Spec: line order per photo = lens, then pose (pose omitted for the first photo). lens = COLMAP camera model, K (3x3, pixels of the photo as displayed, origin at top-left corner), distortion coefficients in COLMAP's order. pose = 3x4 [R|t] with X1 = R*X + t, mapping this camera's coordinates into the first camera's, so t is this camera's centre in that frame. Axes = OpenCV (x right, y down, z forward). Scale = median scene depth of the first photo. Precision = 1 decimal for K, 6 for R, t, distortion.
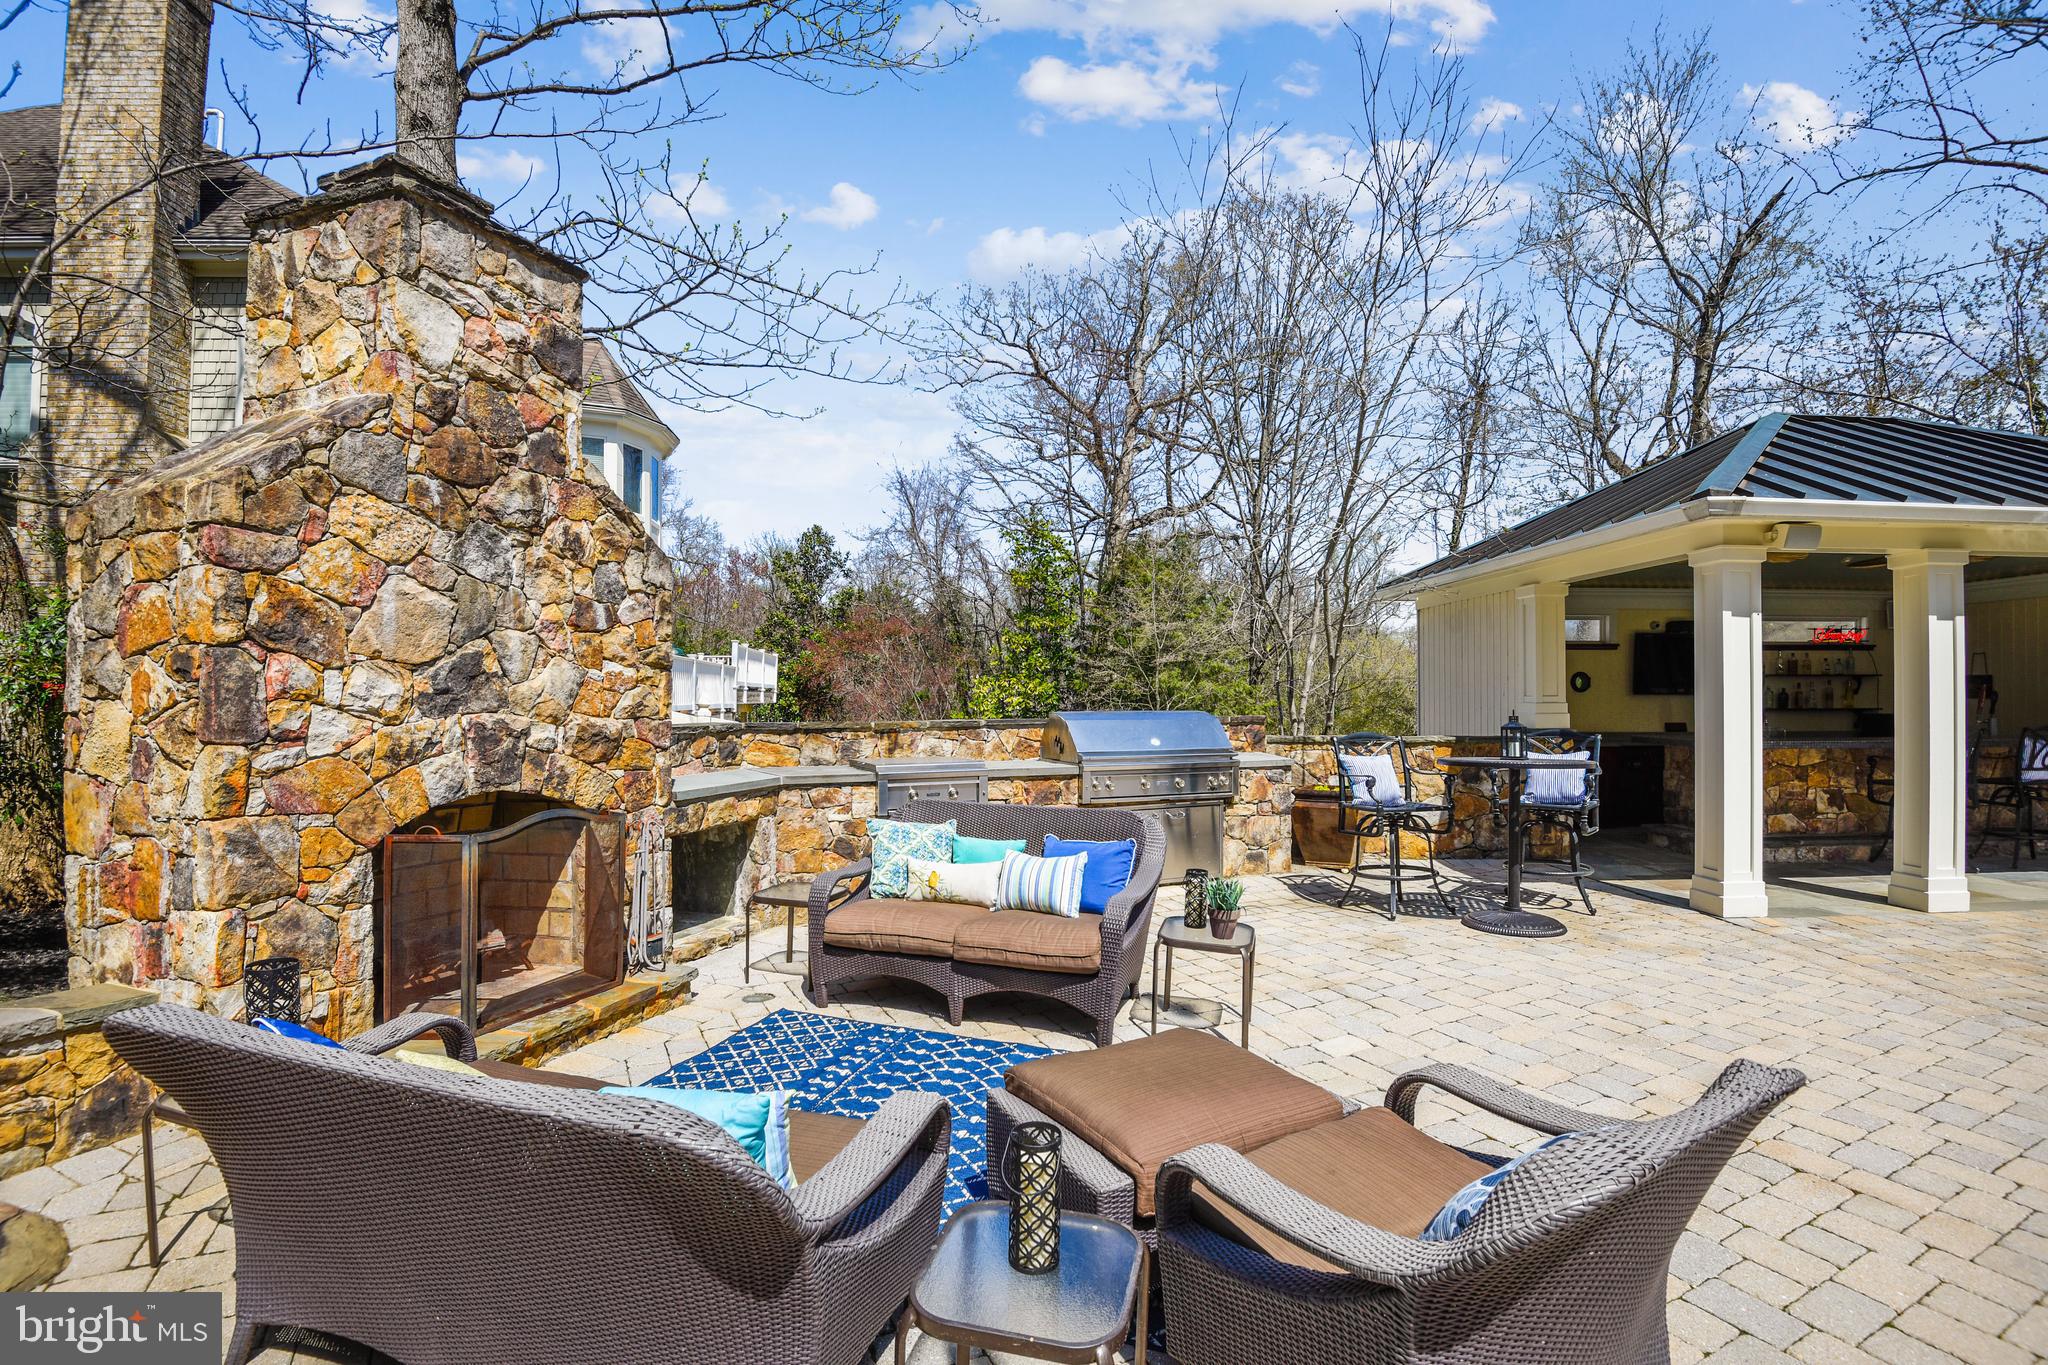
lens RADIAL K [[977.2, 0, 1017.2], [0, 977.2, 695.3], [0, 0, 1]] dist [-0.028798, -0.009263]
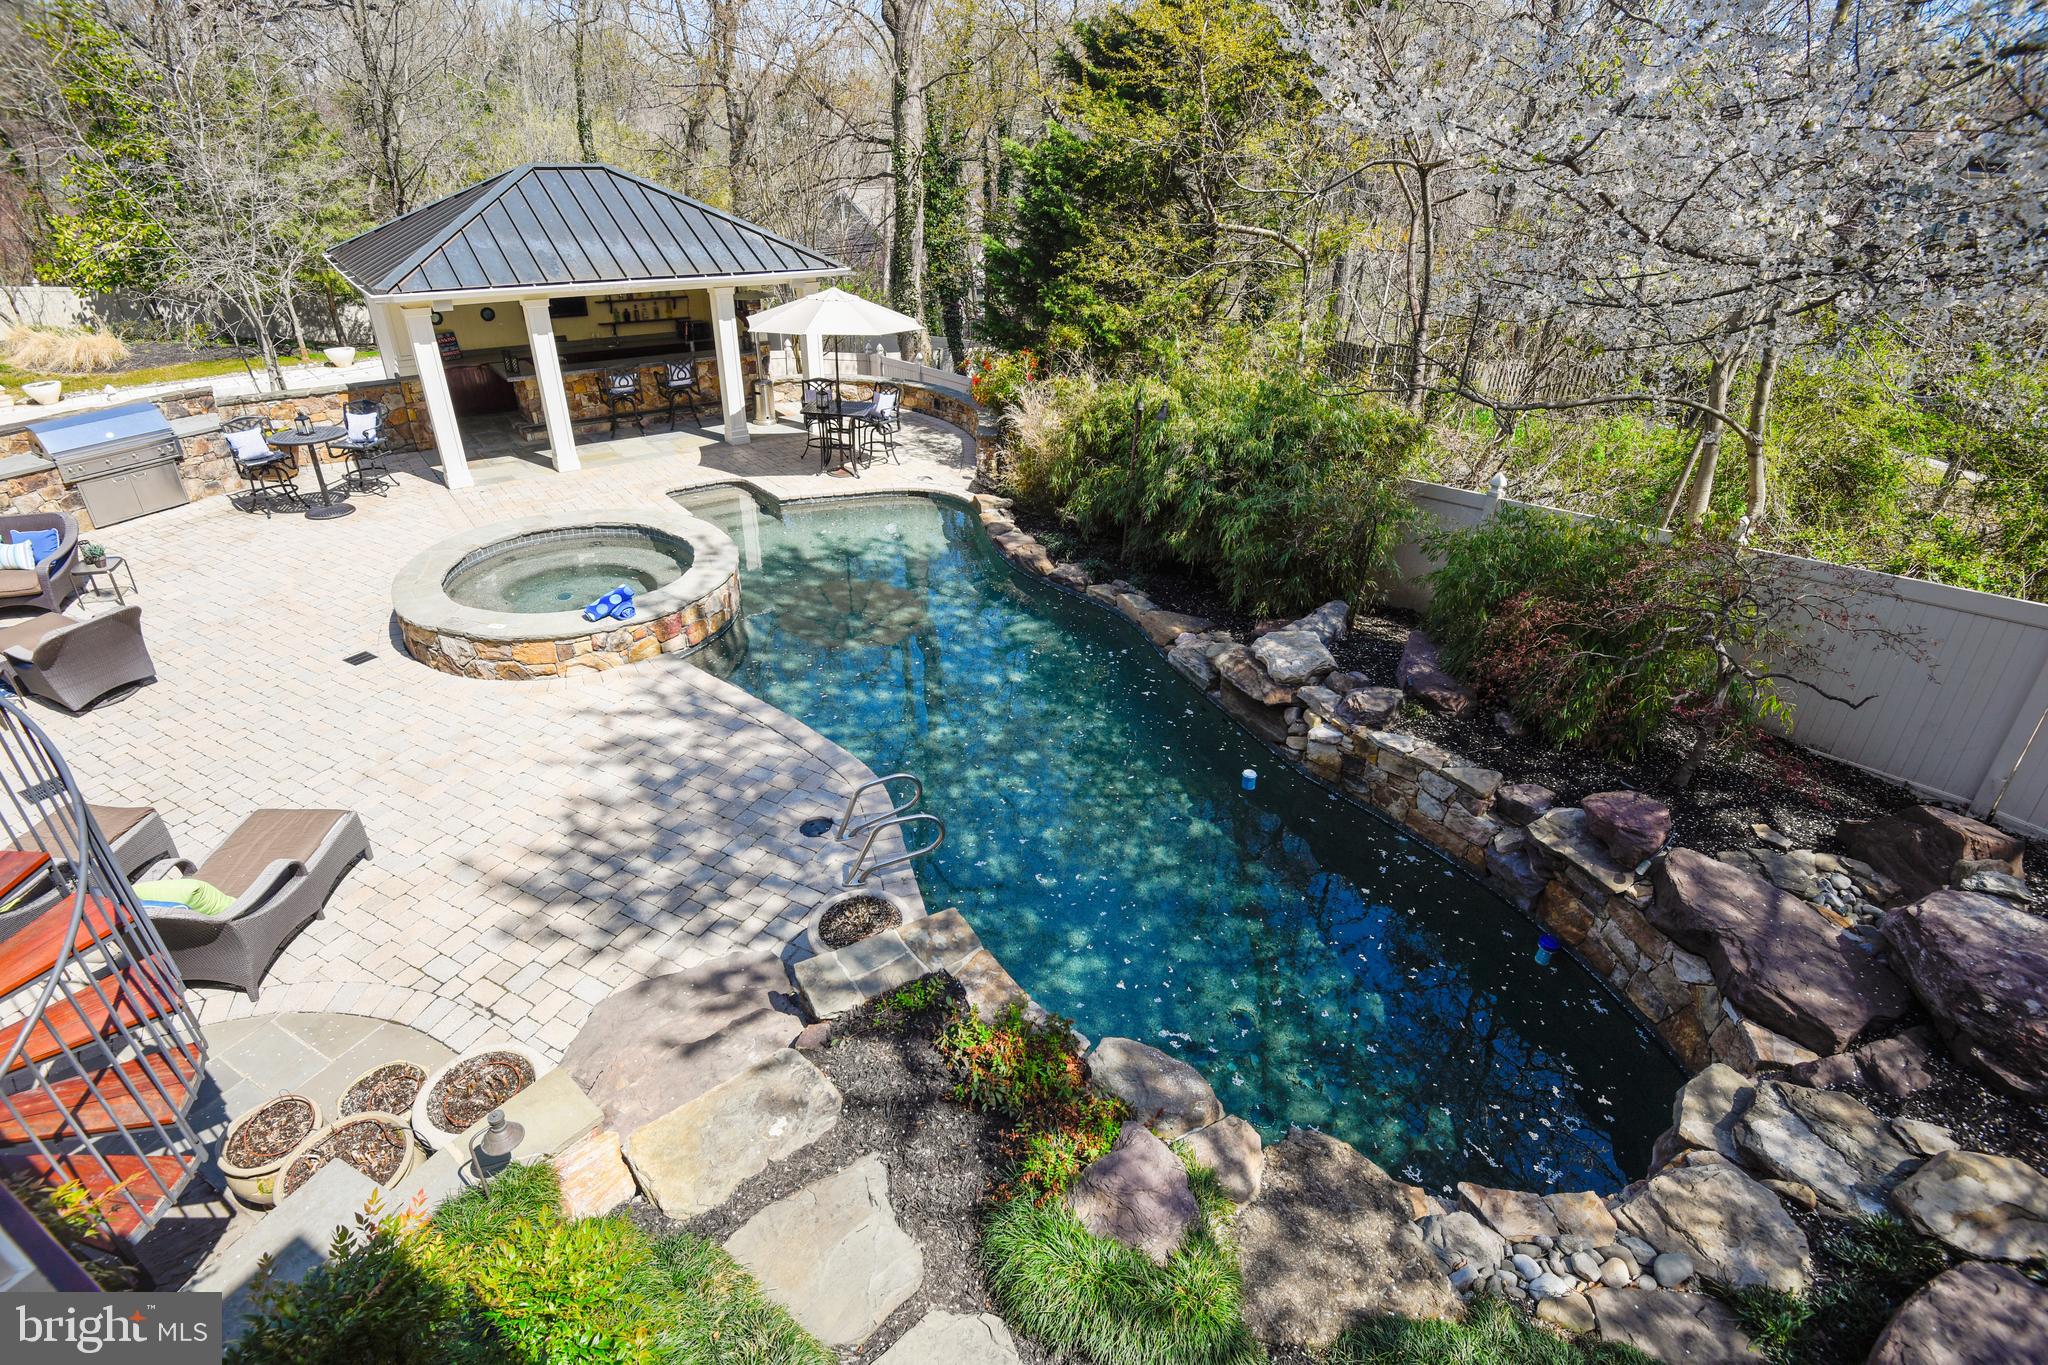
lens RADIAL K [[977.2, 0, 1038.0], [0, 977.2, 704.4], [0, 0, 1]] dist [-0.028798, -0.009263]
pose [[0.789792, -0.272083, 0.549727, 0.497696], [-0.055394, 0.860931, 0.505697, -0.579928], [-0.610868, -0.429847, 0.664885, -1.609691]]
